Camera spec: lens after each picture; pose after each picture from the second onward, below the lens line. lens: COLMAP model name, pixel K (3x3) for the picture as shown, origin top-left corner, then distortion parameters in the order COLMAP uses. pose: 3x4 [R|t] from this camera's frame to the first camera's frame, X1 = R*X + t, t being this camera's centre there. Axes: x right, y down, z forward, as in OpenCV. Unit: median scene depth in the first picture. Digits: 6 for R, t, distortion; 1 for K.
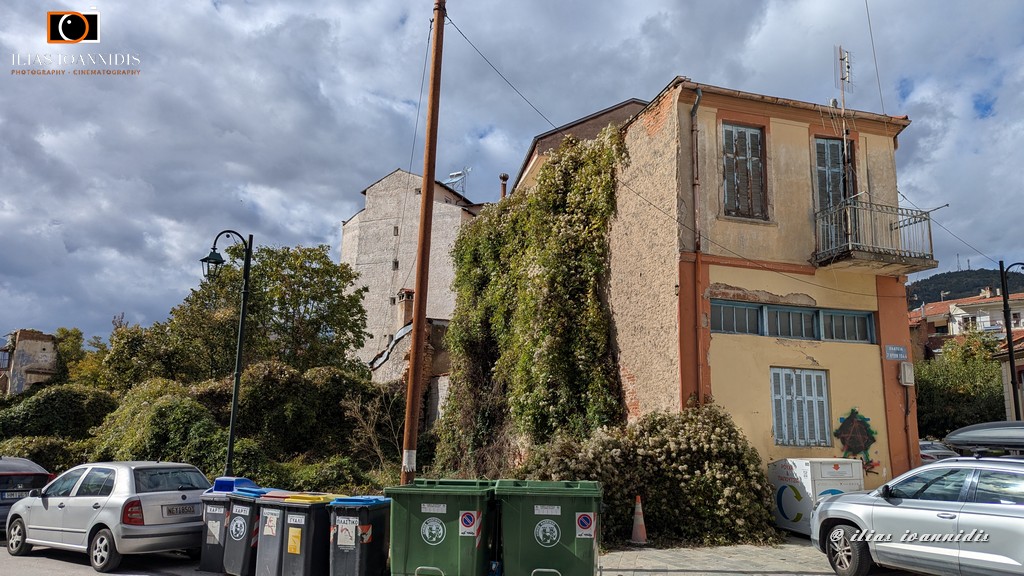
lens RADIAL K [[740.0, 0, 510.6], [0, 740.0, 304.1], [0, 0, 1]] dist [0.035215, -0.008399]
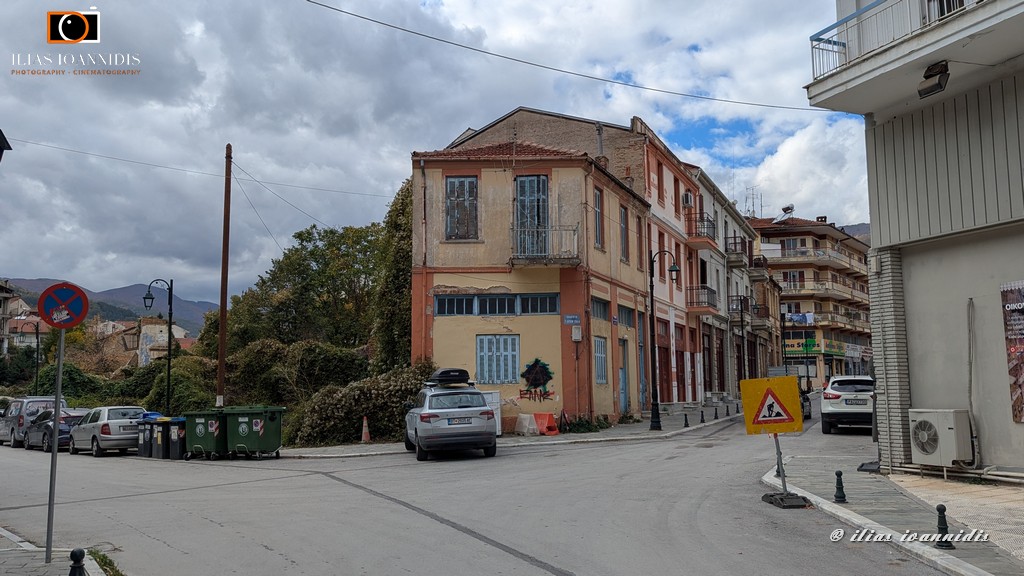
lens RADIAL K [[908.5, 0, 514.0], [0, 908.5, 288.6], [0, 0, 1]] dist [0.044463, -0.010583]
pose [[0.958812, -0.068981, -0.275537, 0.952334], [0.087420, 0.994641, 0.055195, -0.111466], [0.270253, -0.077009, 0.959705, -0.807780]]
